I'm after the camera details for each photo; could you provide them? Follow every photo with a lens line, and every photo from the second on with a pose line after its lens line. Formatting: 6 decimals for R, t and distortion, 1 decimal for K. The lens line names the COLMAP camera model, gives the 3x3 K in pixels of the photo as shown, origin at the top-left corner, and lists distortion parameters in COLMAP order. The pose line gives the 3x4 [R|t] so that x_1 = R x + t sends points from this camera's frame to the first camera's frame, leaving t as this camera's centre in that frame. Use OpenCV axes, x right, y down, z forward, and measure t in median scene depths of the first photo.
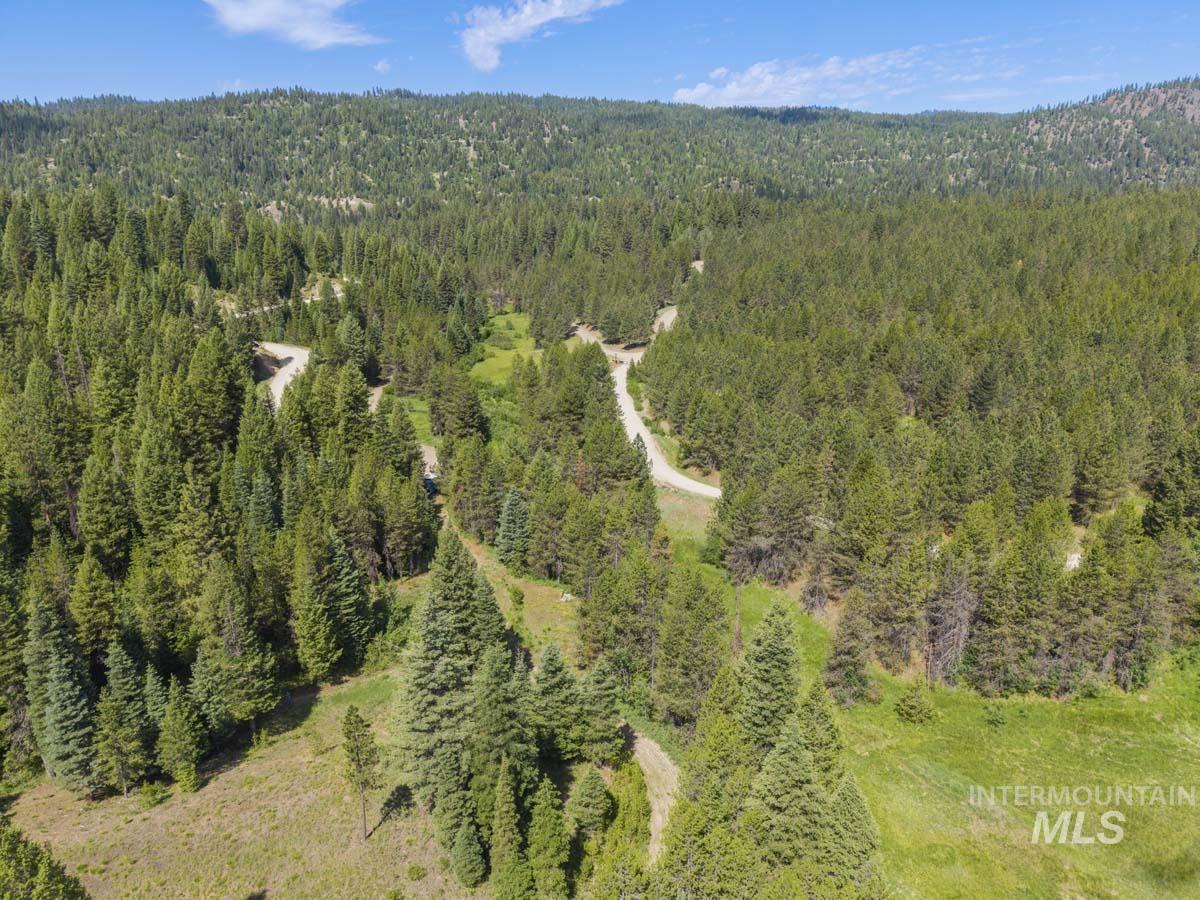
lens RADIAL K [[802.3, 0, 599.0], [0, 802.3, 447.2], [0, 0, 1]] dist [0.041828, -0.044455]
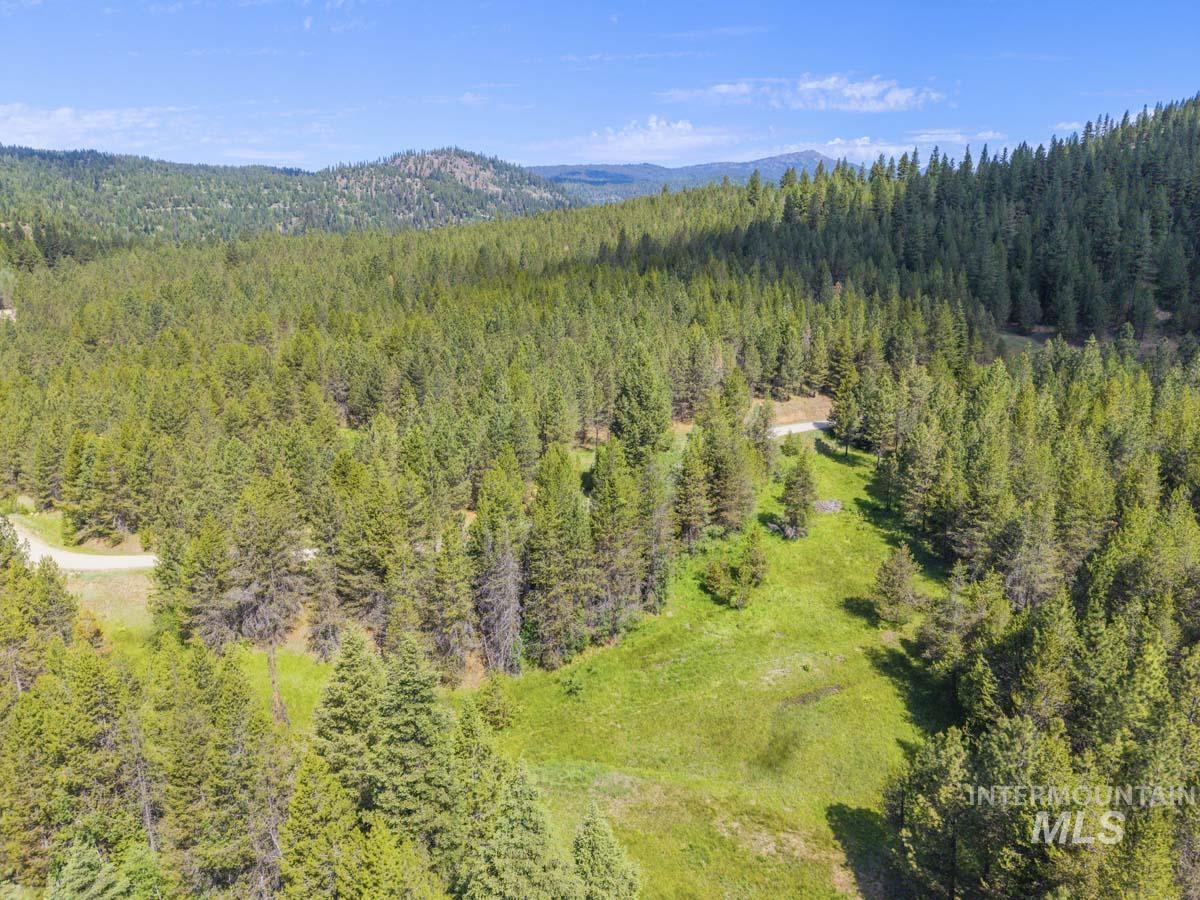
lens RADIAL K [[802.3, 0, 599.0], [0, 802.3, 447.2], [0, 0, 1]] dist [0.041828, -0.044455]
pose [[0.720731, -0.184193, 0.668296, -0.027695], [0.226828, 0.973646, 0.023727, 0.031651], [-0.655054, 0.134488, 0.743517, 0.151293]]
